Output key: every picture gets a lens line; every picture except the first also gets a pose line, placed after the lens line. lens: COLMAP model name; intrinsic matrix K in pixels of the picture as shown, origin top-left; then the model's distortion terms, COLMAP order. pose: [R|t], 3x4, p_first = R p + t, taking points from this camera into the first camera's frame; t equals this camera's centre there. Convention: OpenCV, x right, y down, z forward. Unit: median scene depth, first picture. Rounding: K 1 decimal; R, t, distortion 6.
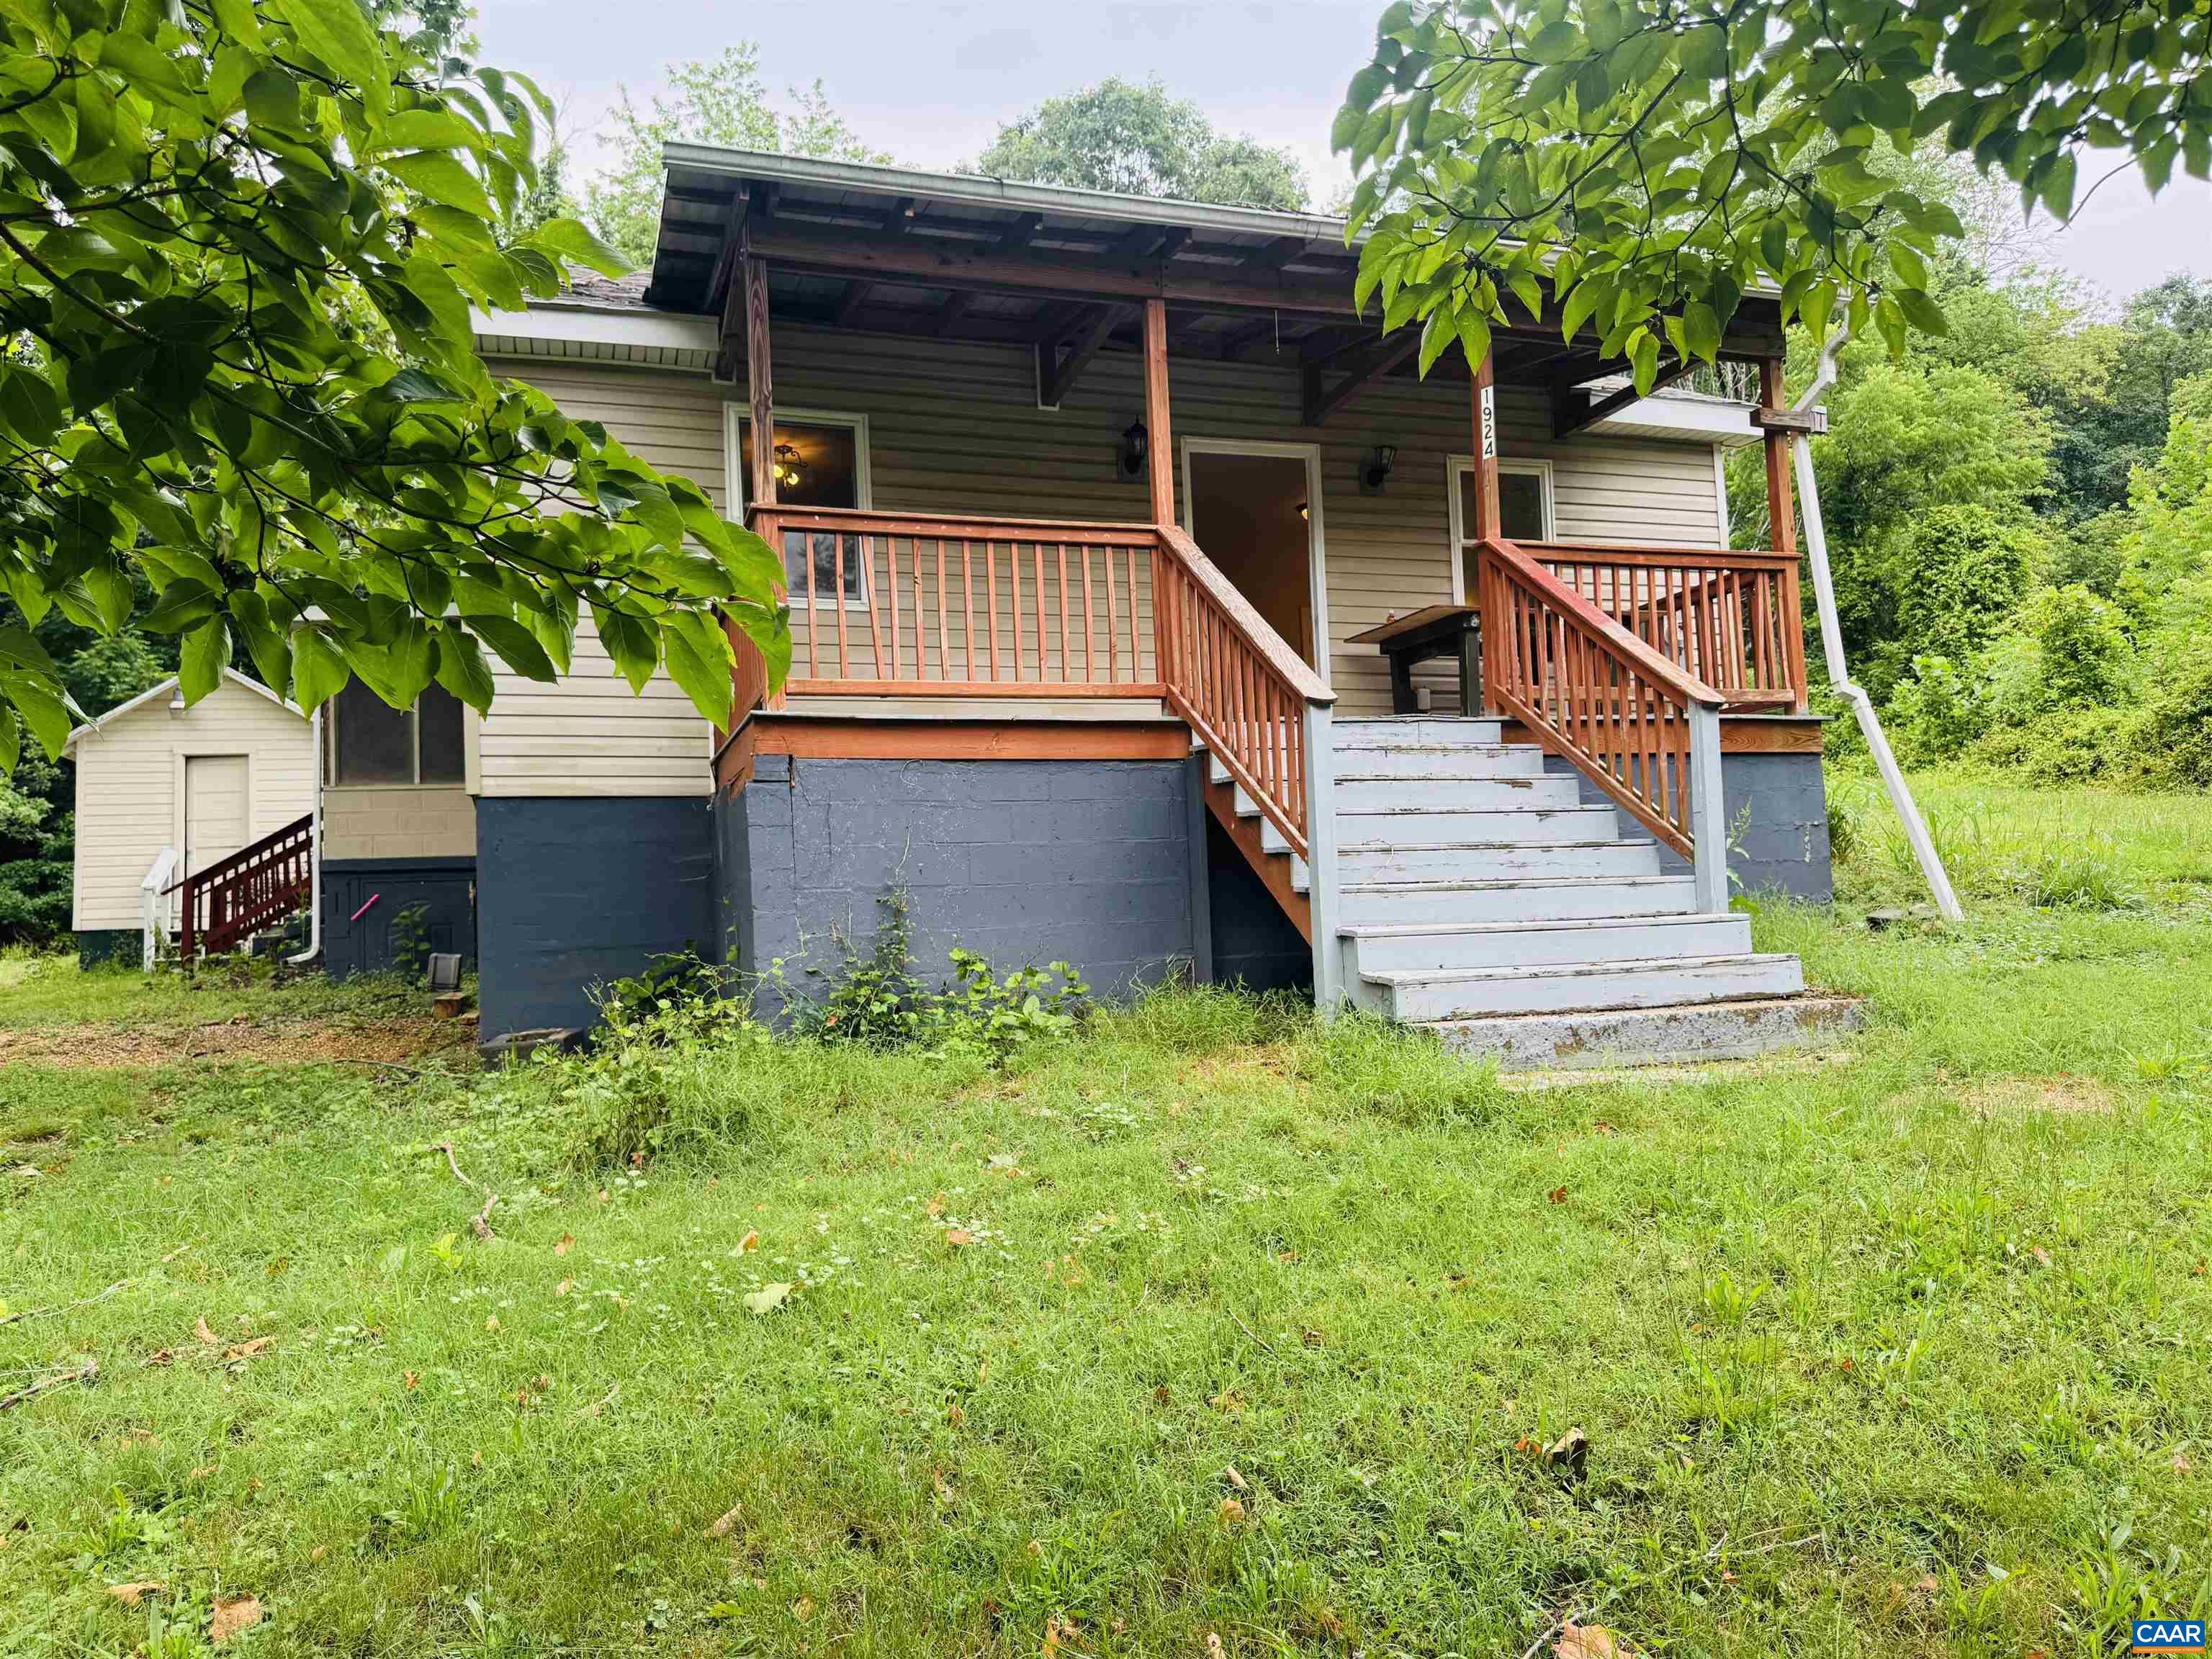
lens RADIAL K [[1550.1, 0, 1106.6], [0, 1550.1, 829.0], [0, 0, 1]] dist [-0.001589, -0.000433]
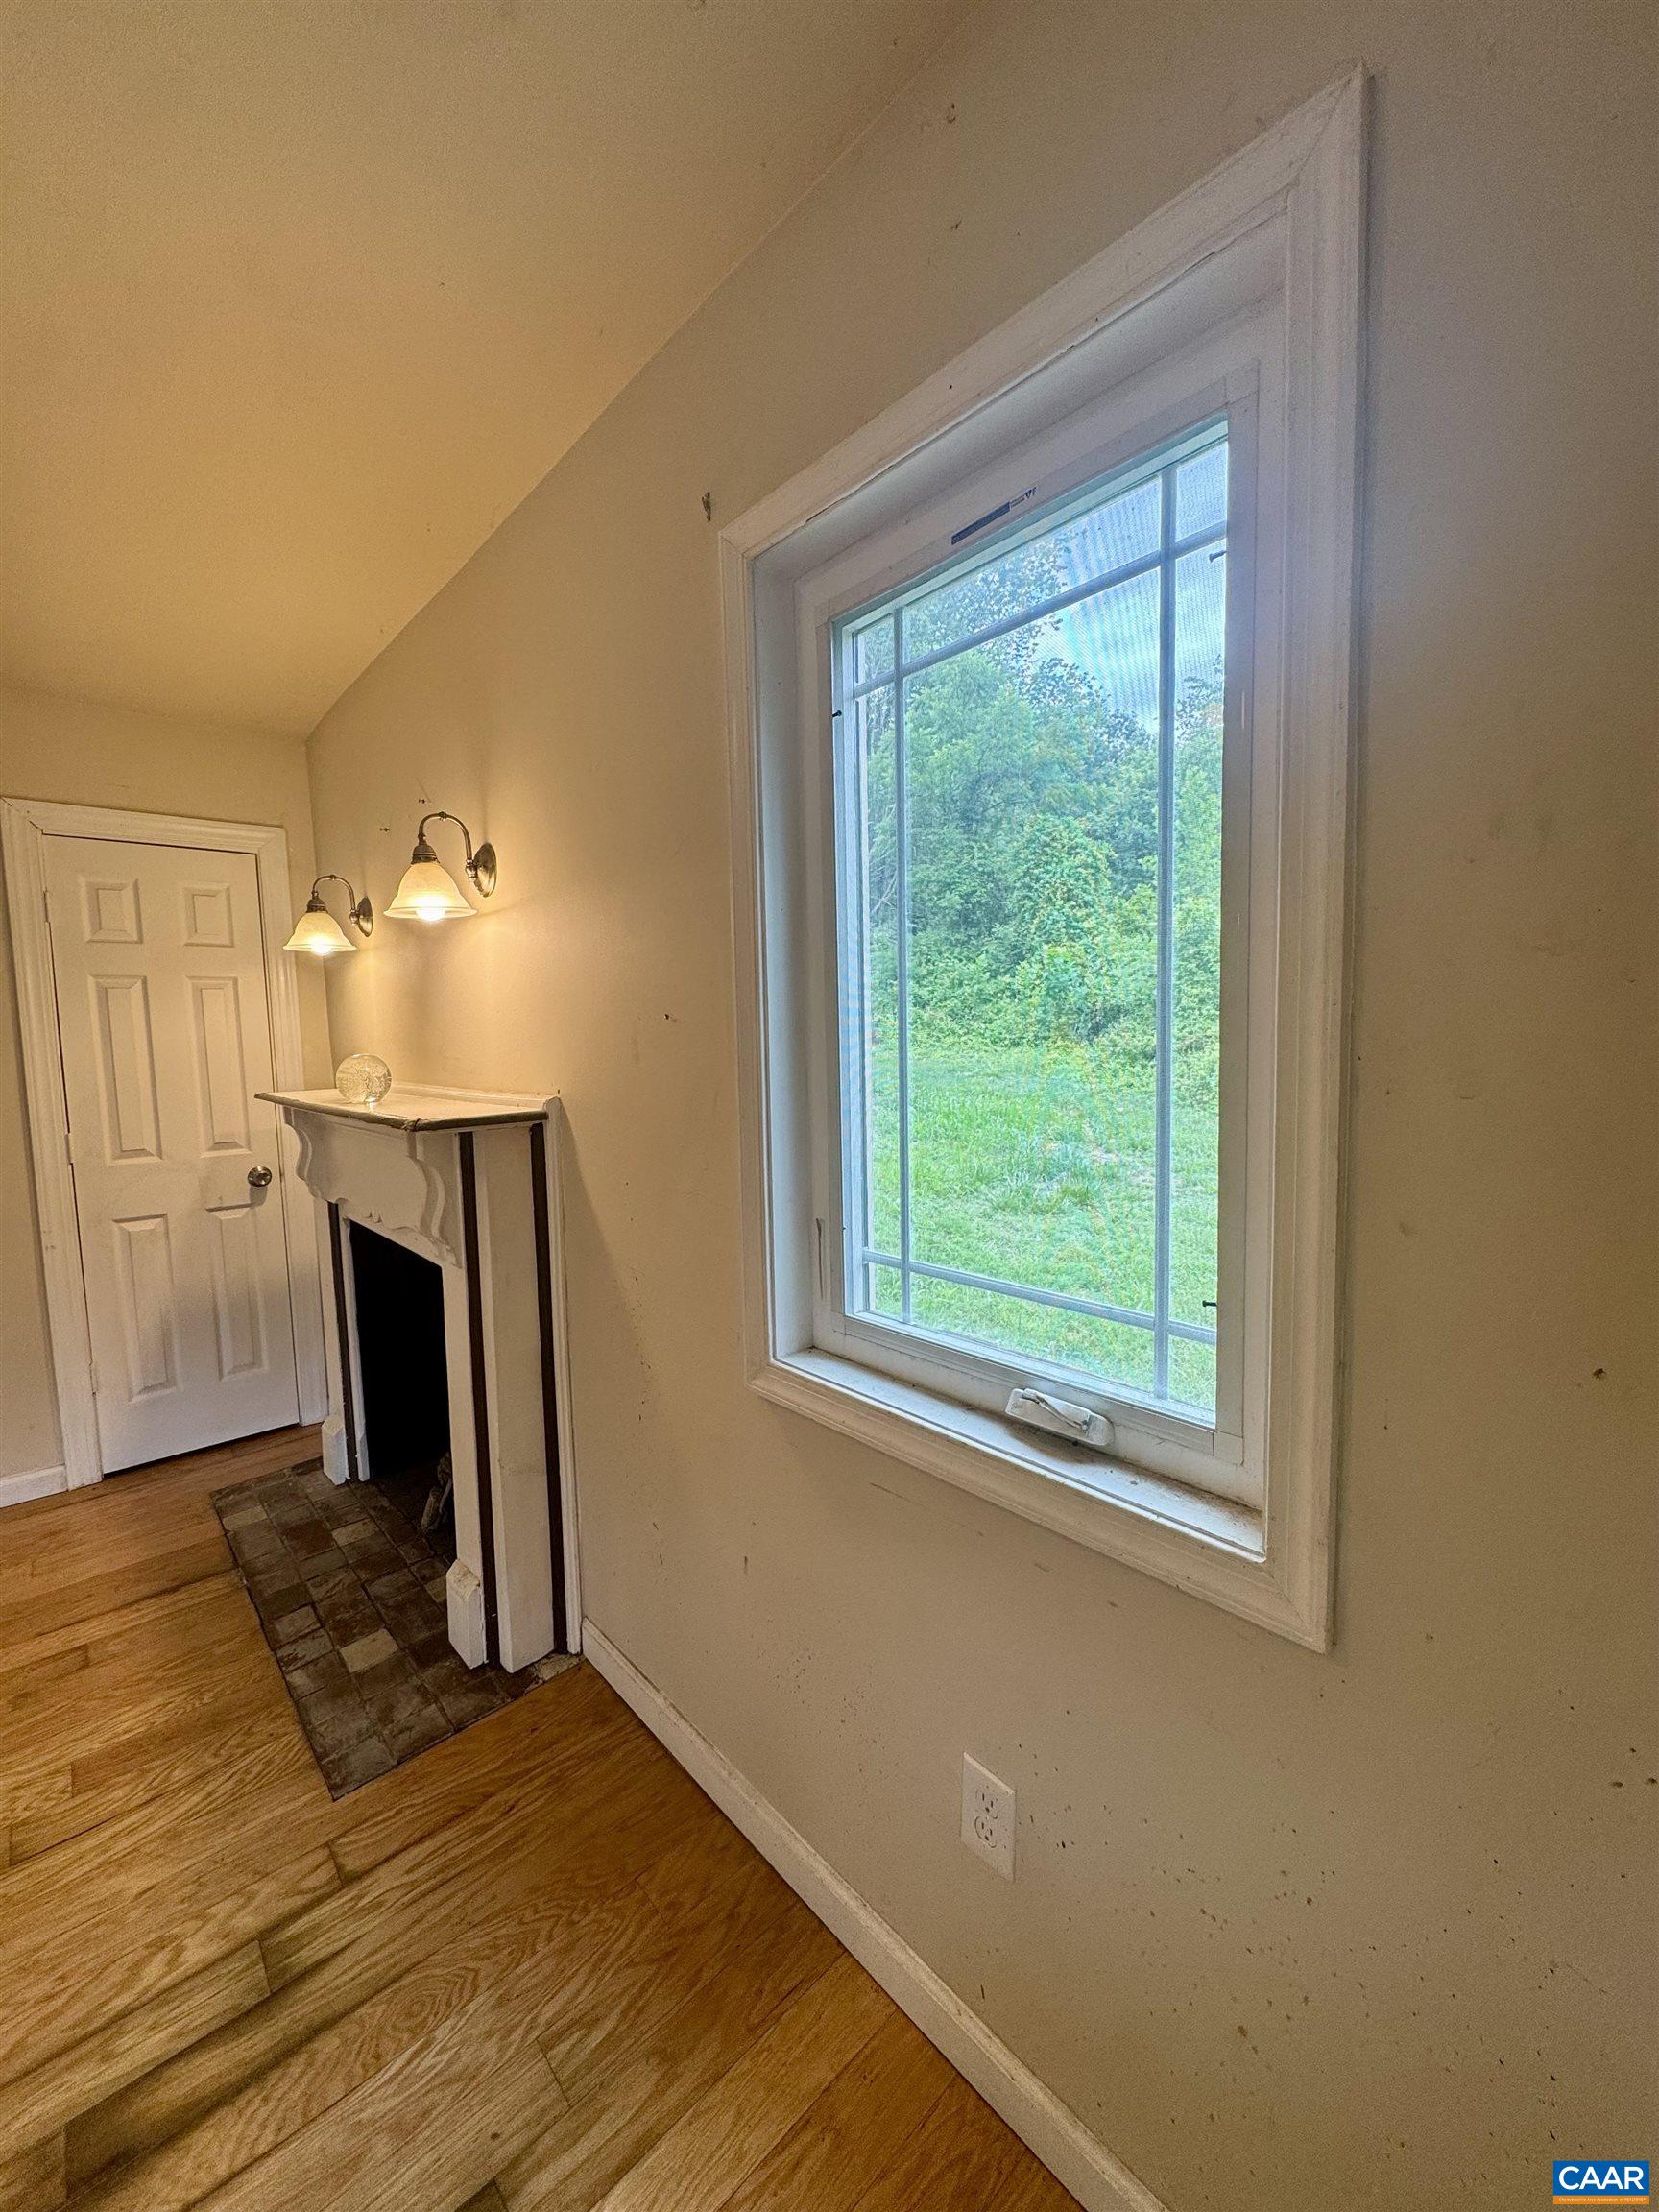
lens RADIAL K [[905.0, 0, 832.6], [0, 905.0, 1110.0], [0, 0, 1]] dist [-0.007653, 0.001224]
pose [[0.918312, -0.000840, 0.395858, 0.102372], [-0.052857, 0.990783, 0.124719, -0.059612], [-0.392314, -0.135455, 0.909803, 0.394756]]
